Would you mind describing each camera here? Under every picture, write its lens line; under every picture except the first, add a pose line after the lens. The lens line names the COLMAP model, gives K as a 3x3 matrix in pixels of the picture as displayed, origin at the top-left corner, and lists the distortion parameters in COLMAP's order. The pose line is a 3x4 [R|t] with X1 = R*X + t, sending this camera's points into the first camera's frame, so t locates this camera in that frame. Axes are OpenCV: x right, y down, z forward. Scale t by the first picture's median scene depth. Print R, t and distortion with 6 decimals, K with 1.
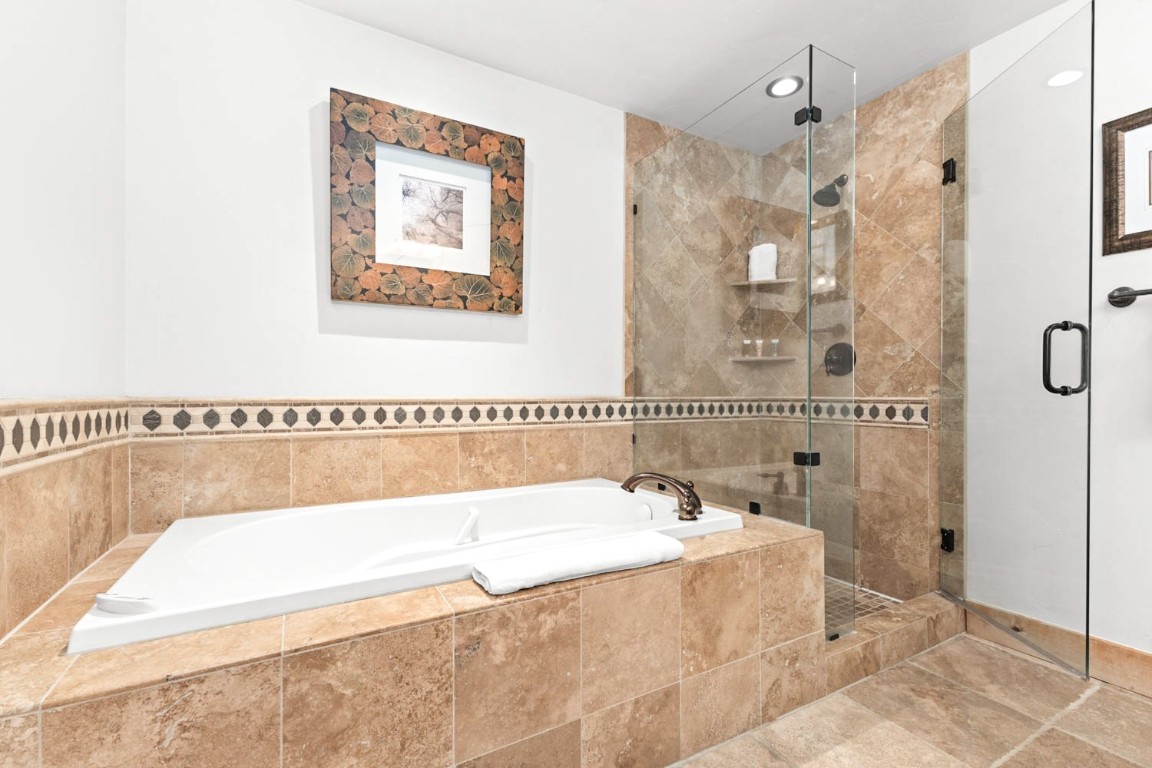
lens RADIAL K [[502.4, 0, 589.1], [0, 502.4, 394.5], [0, 0, 1]] dist [0.012536, -0.000165]
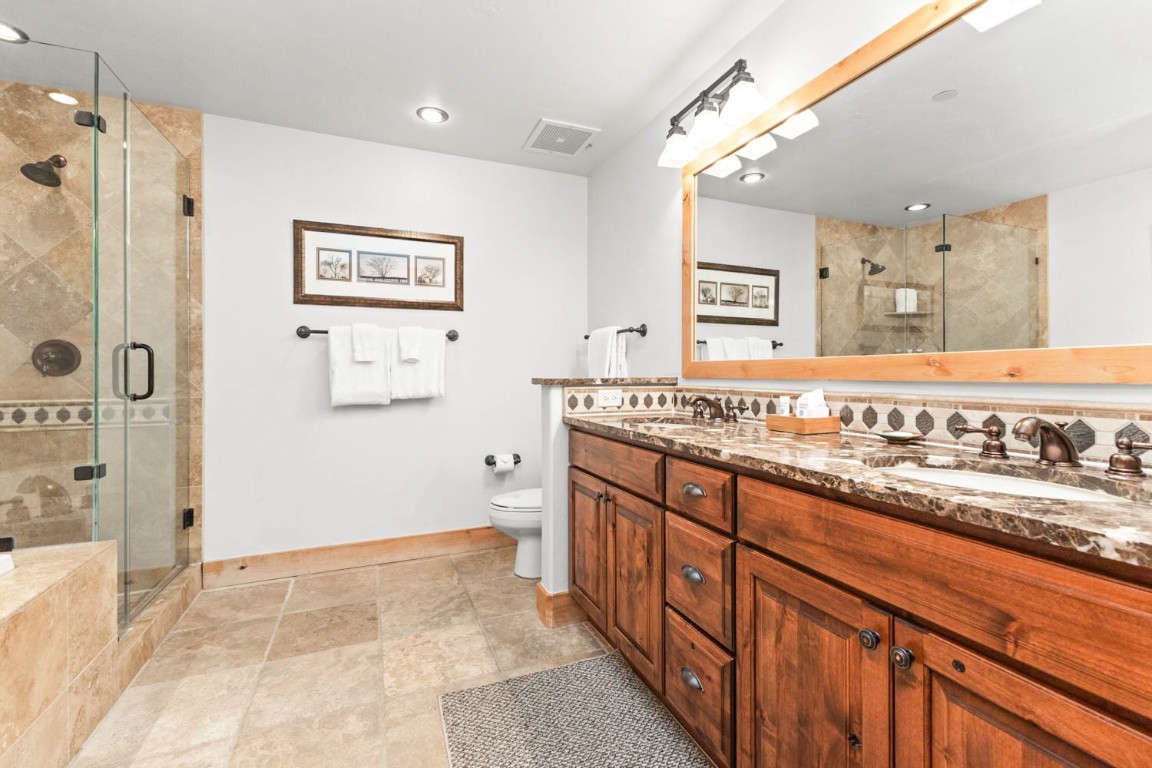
lens RADIAL K [[500.7, 0, 576.0], [0, 500.7, 384.0], [0, 0, 1]] dist [0.007919, -0.000298]
pose [[0.122379, -0.026093, 0.992140, -0.405975], [0.002696, 0.999659, 0.025959, -0.063175], [-0.992480, -0.000502, 0.122408, -0.042720]]
